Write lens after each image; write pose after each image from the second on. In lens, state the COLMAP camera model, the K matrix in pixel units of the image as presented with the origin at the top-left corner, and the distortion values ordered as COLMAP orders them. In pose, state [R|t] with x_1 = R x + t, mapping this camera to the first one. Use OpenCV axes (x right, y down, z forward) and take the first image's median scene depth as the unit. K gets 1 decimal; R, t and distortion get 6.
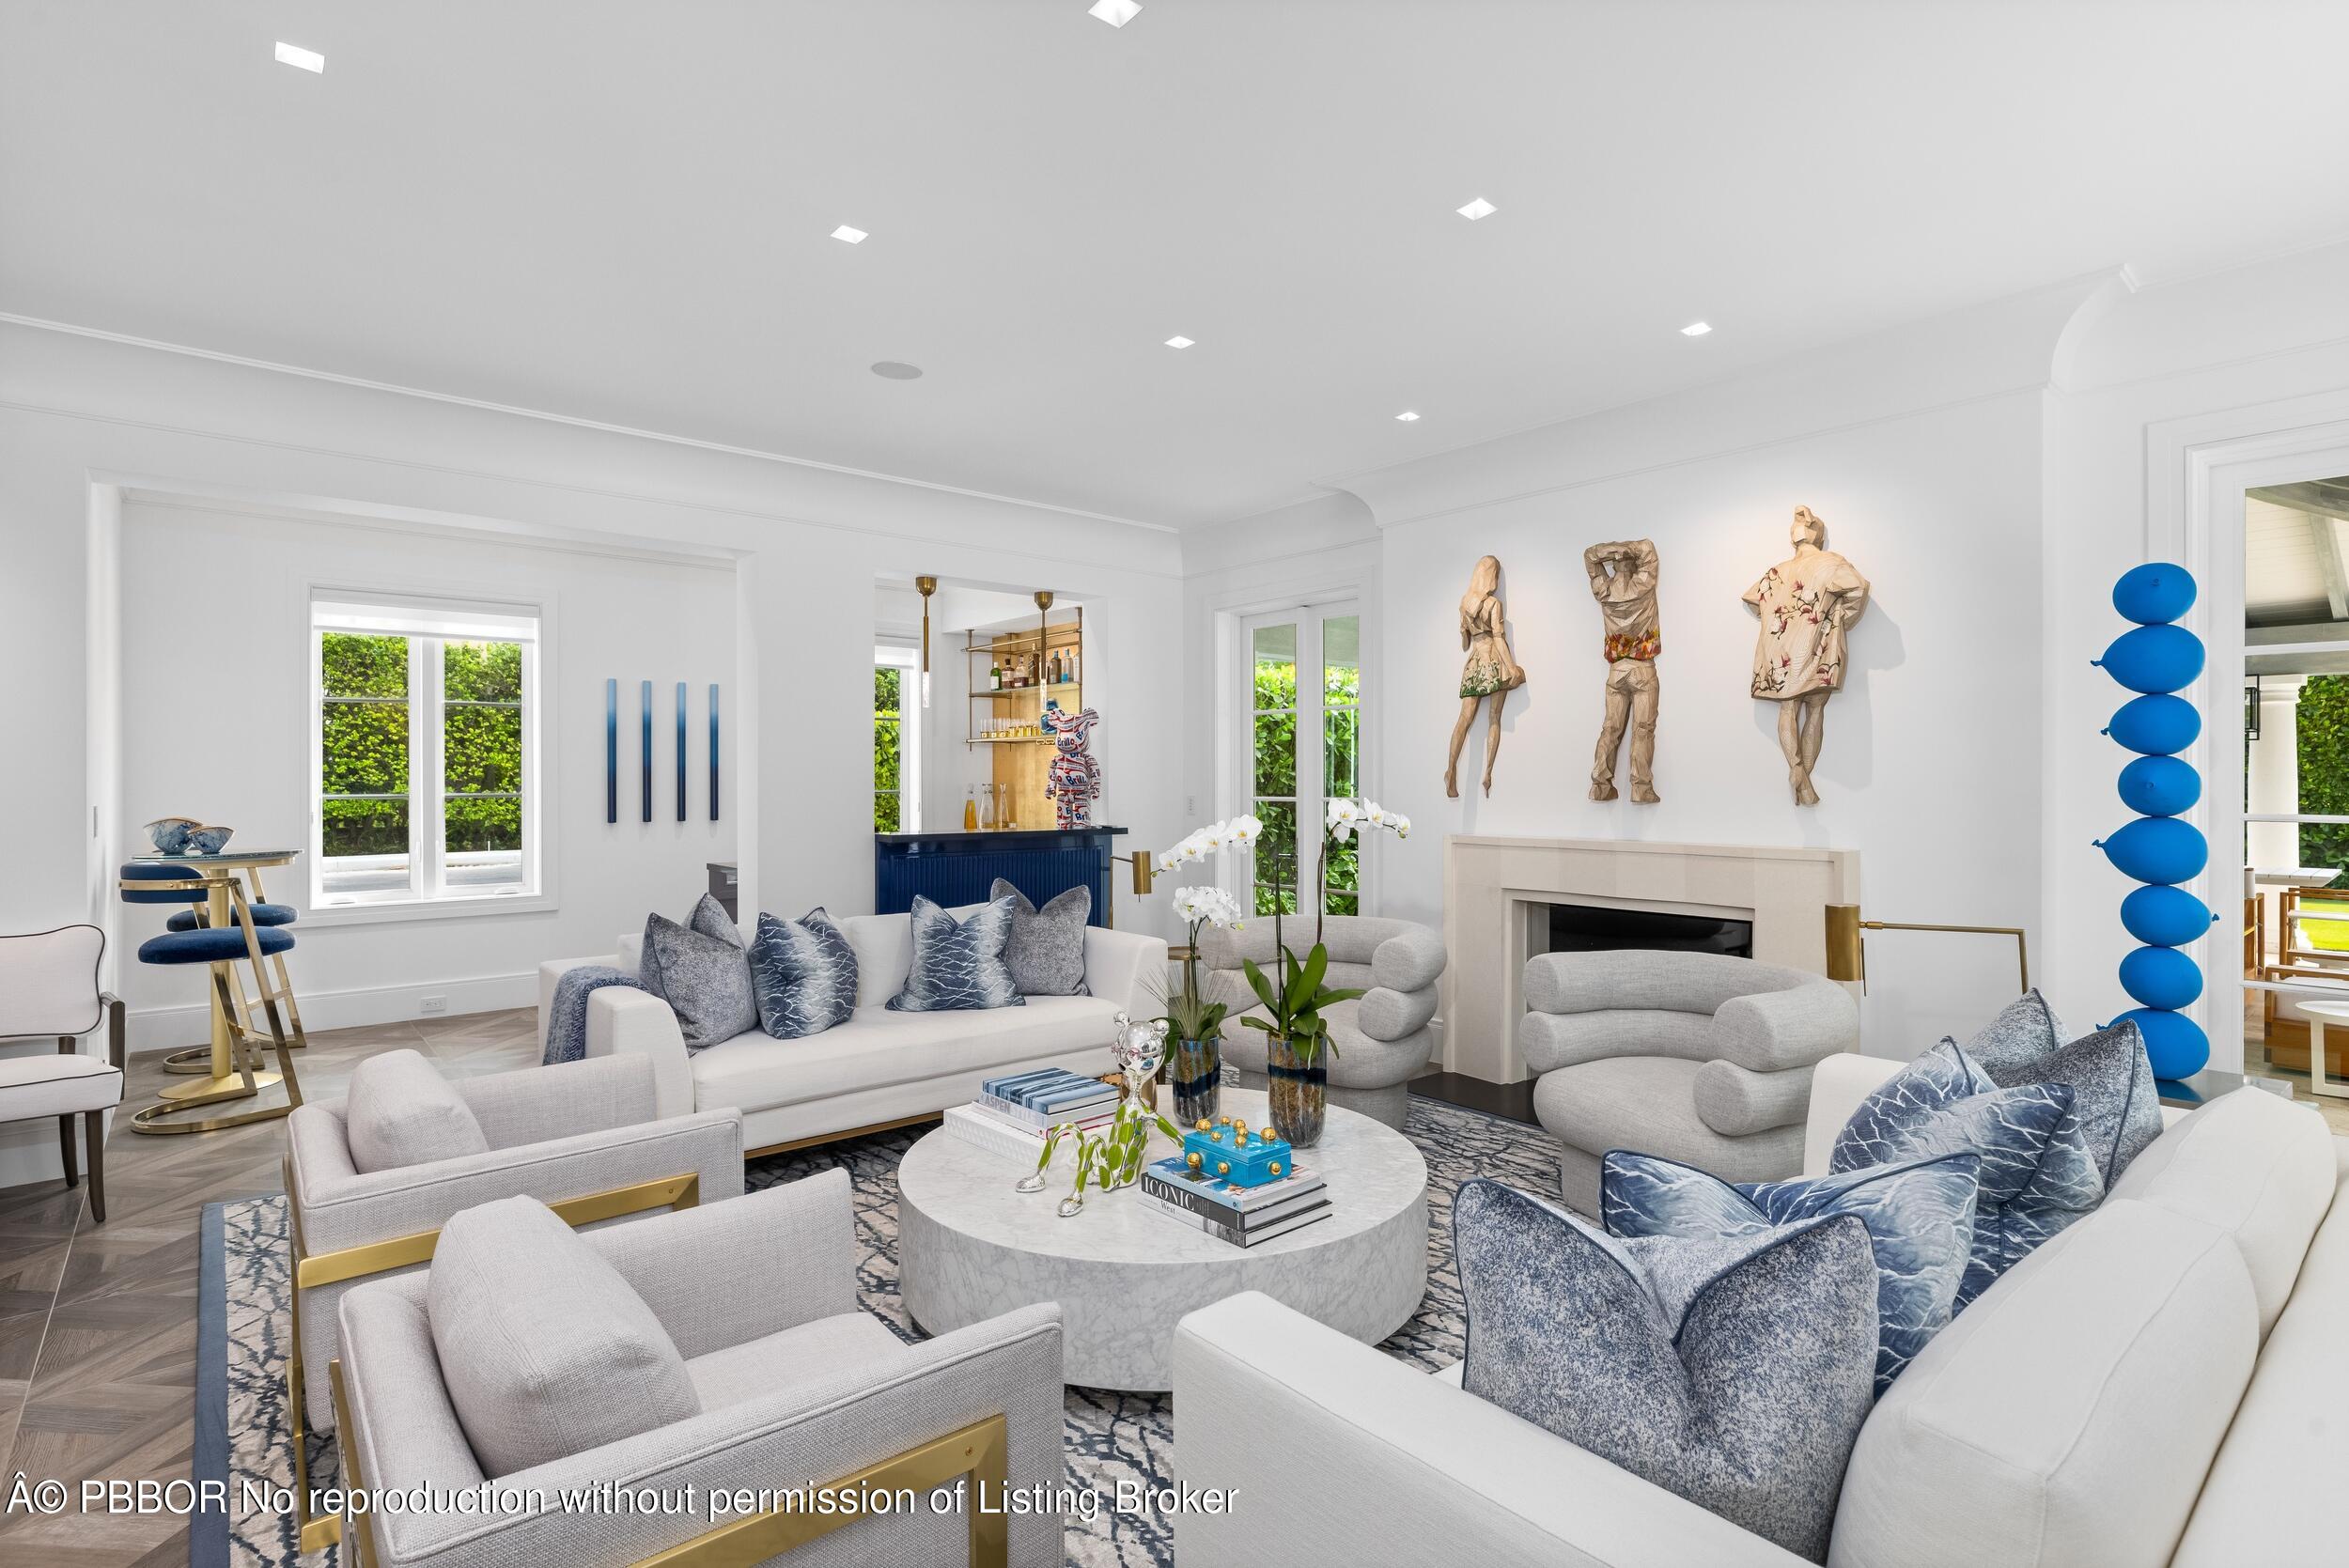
lens RADIAL K [[1160.7, 0, 1205.5], [0, 1160.7, 780.6], [0, 0, 1]] dist [-0.004679, -0.000668]
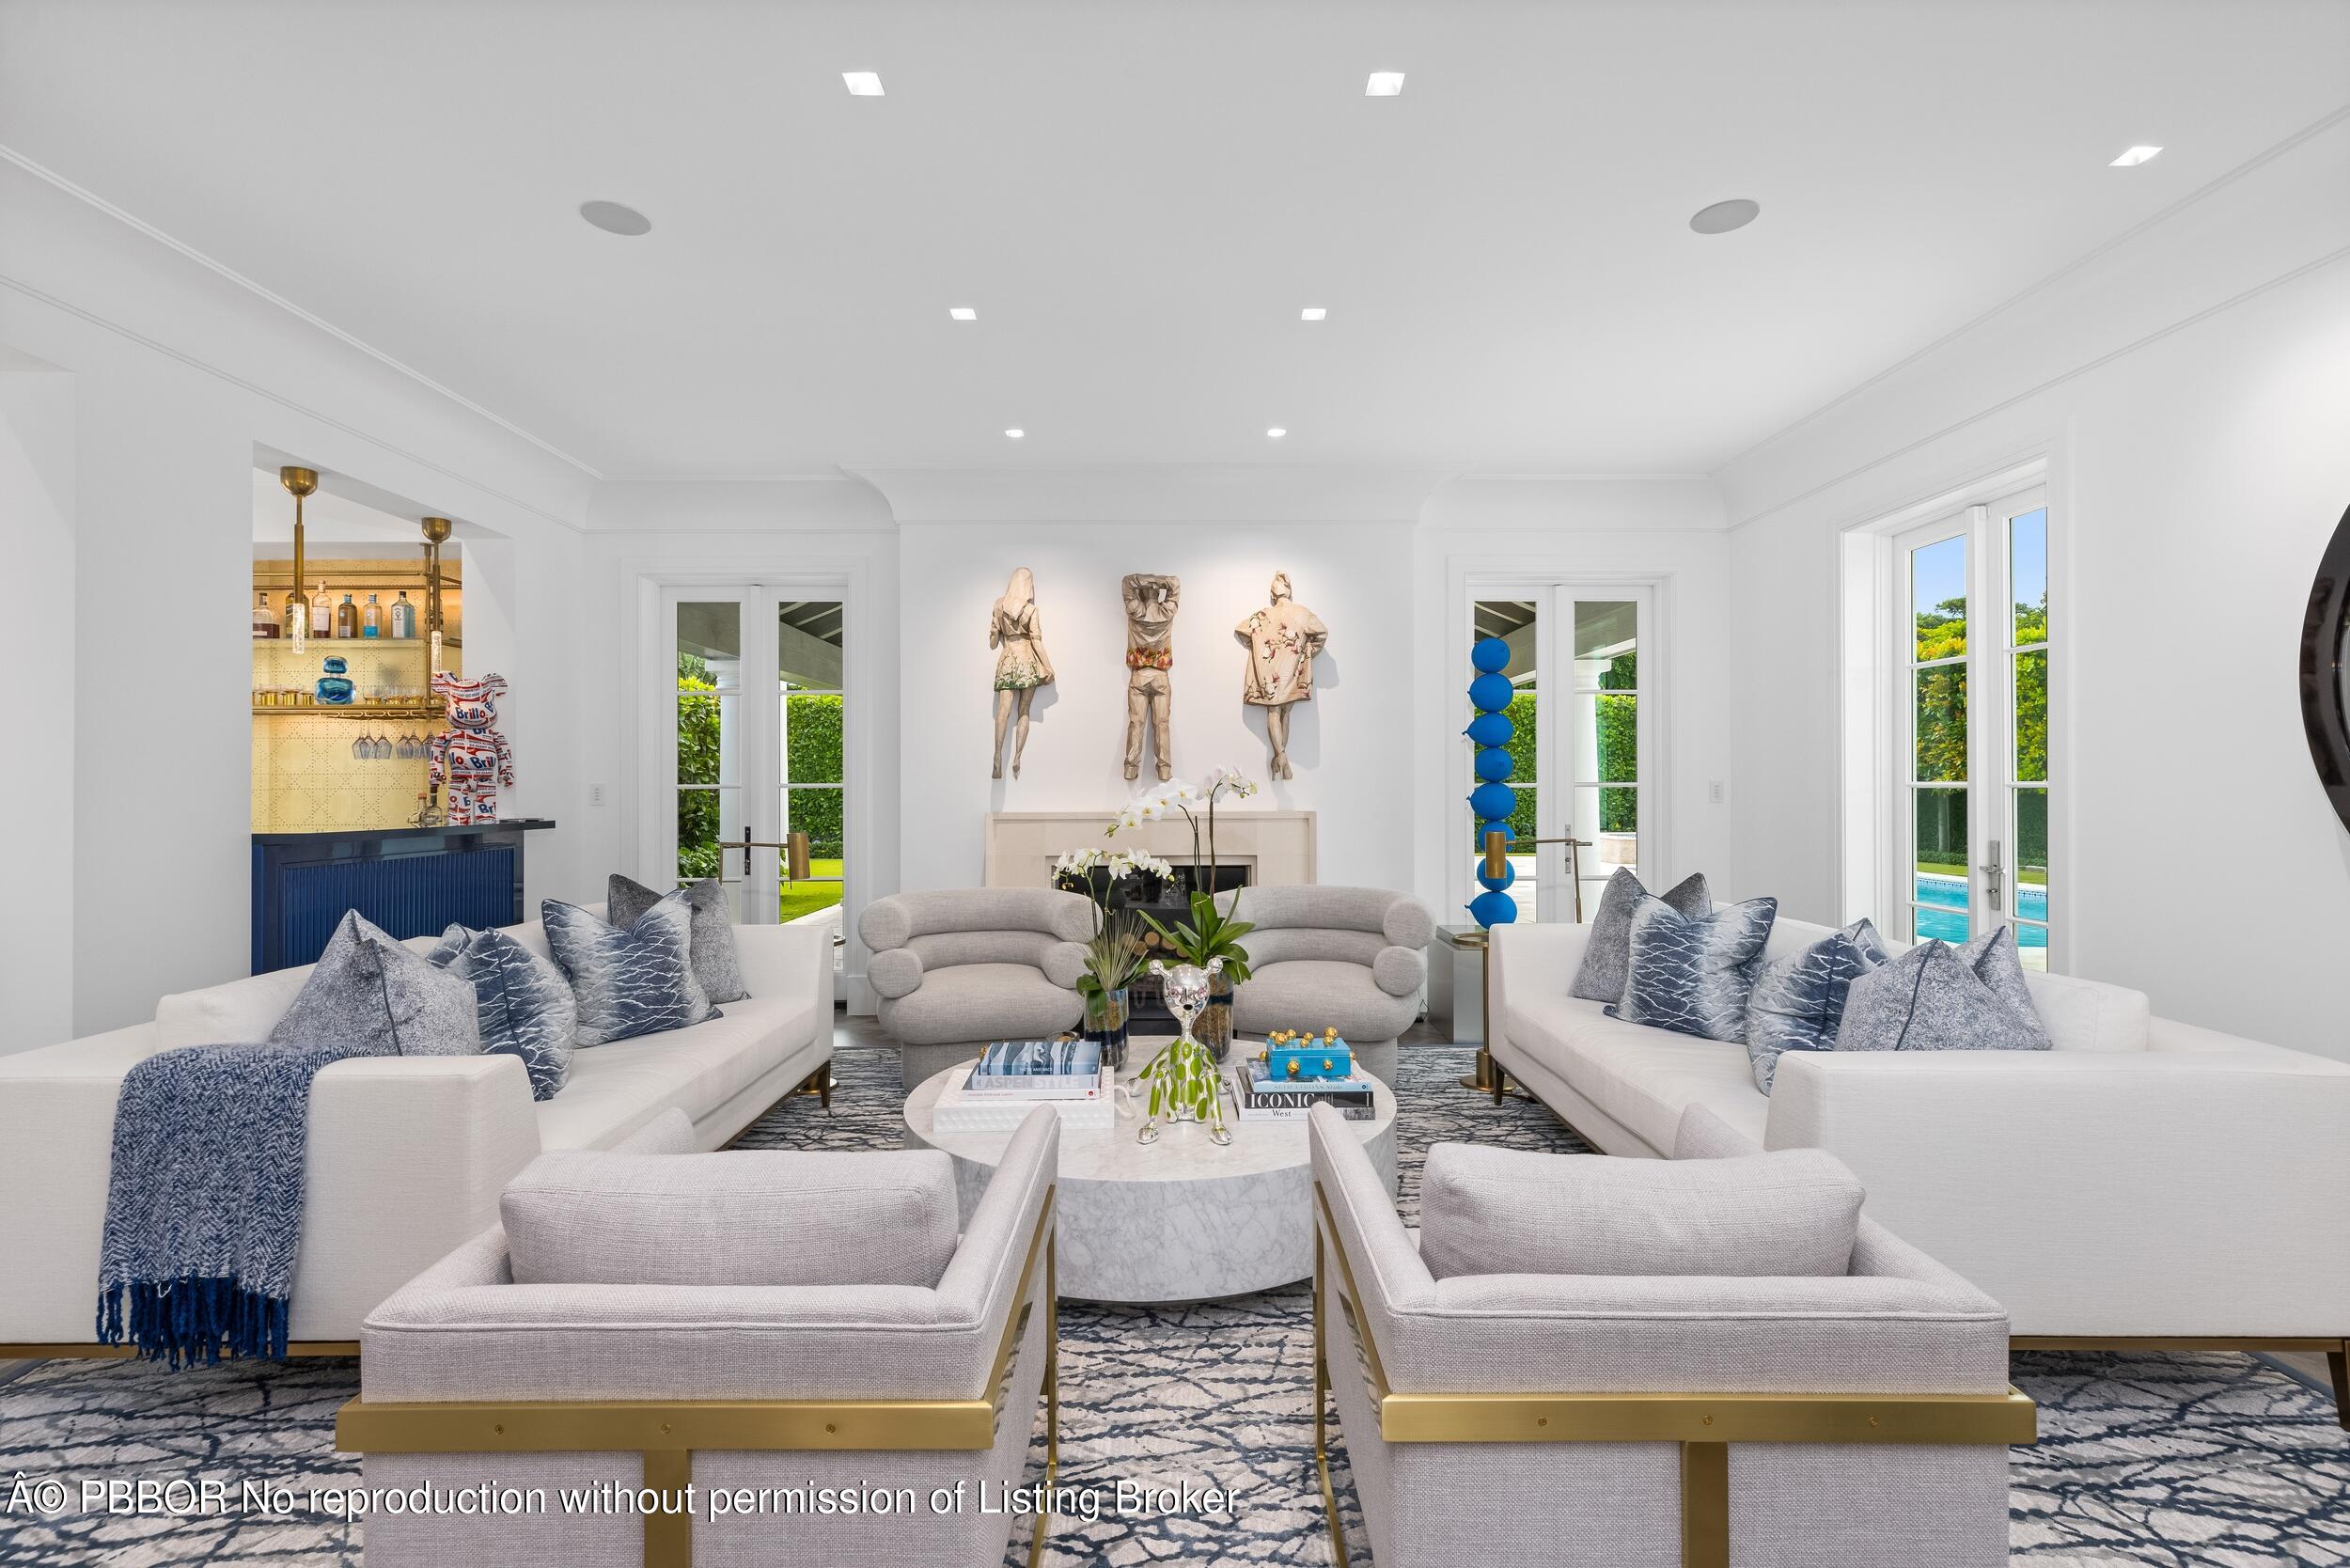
lens RADIAL K [[1063.4, 0, 1190.9], [0, 1063.4, 779.2], [0, 0, 1]] dist [0.002898, 0.000047]
pose [[0.642407, 0.003076, 0.766358, -0.495495], [0.004168, 0.999963, -0.007508, 0.025750], [-0.766352, 0.008018, 0.642370, 0.218137]]
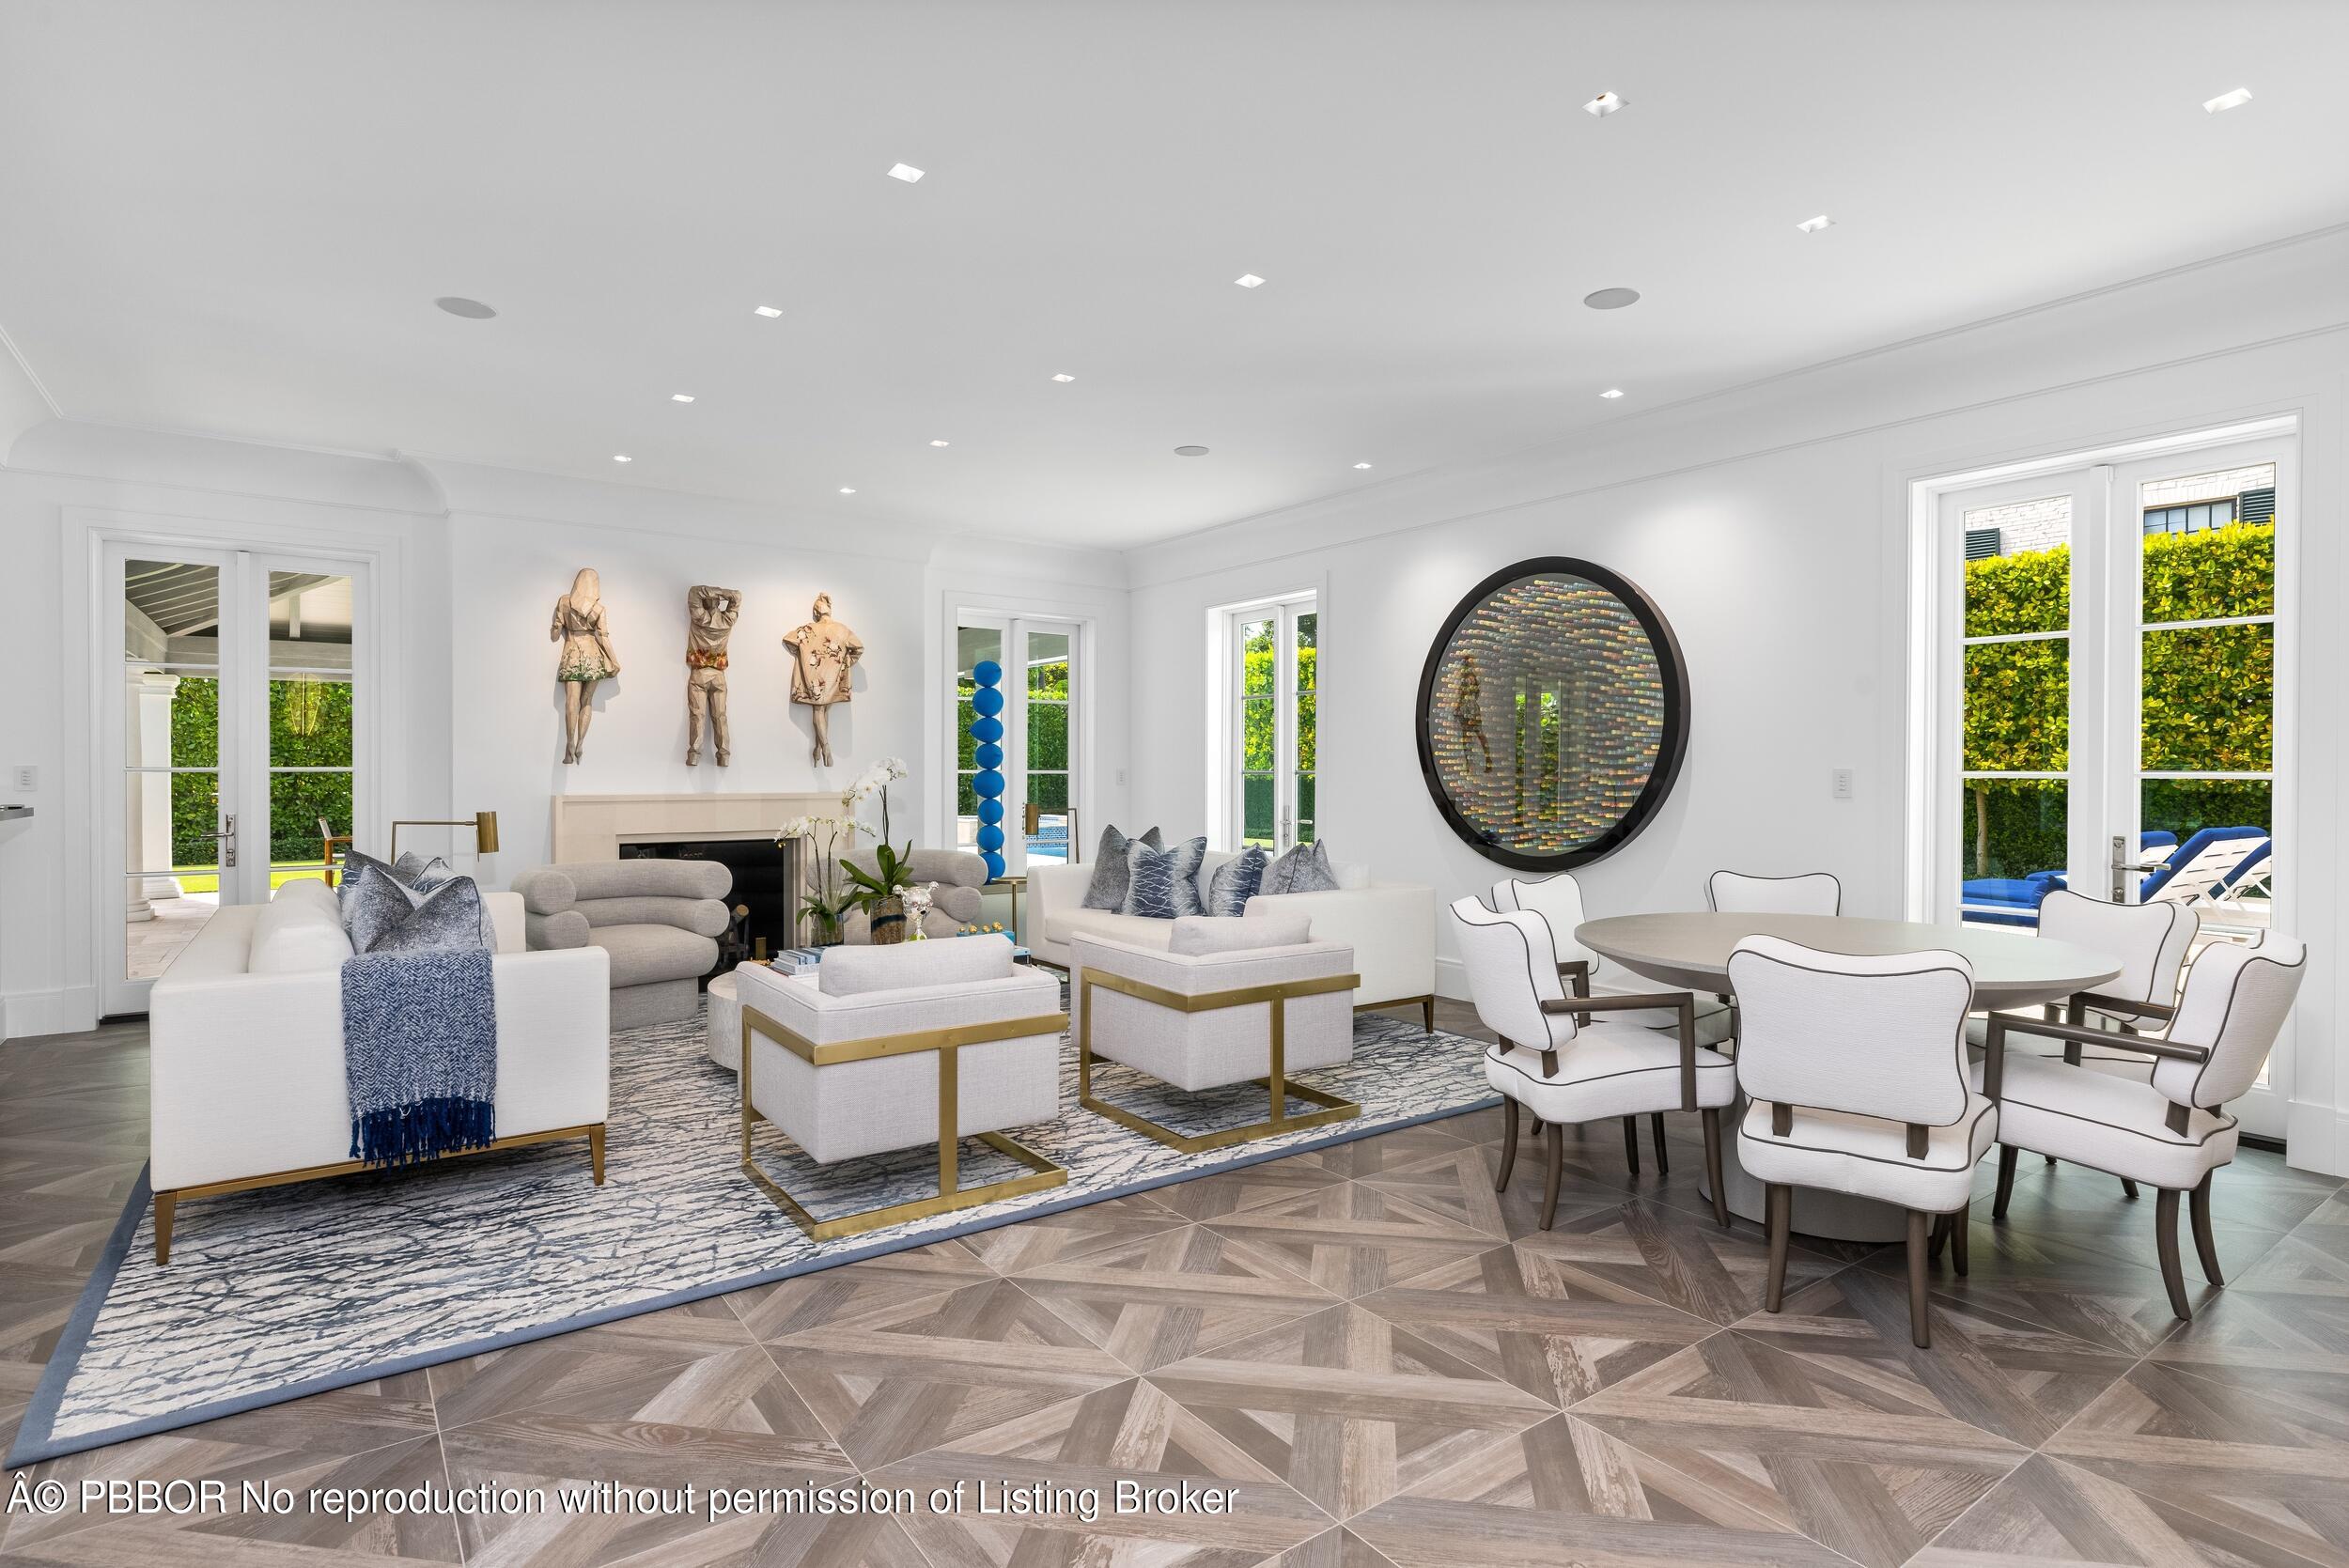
lens RADIAL K [[1160.7, 0, 1205.5], [0, 1160.7, 780.6], [0, 0, 1]] dist [-0.004679, -0.000668]
pose [[0.061564, -0.007048, 0.998078, -1.039344], [-0.000469, 0.999975, 0.007090, 0.025506], [-0.998103, -0.000905, 0.061559, 0.290873]]
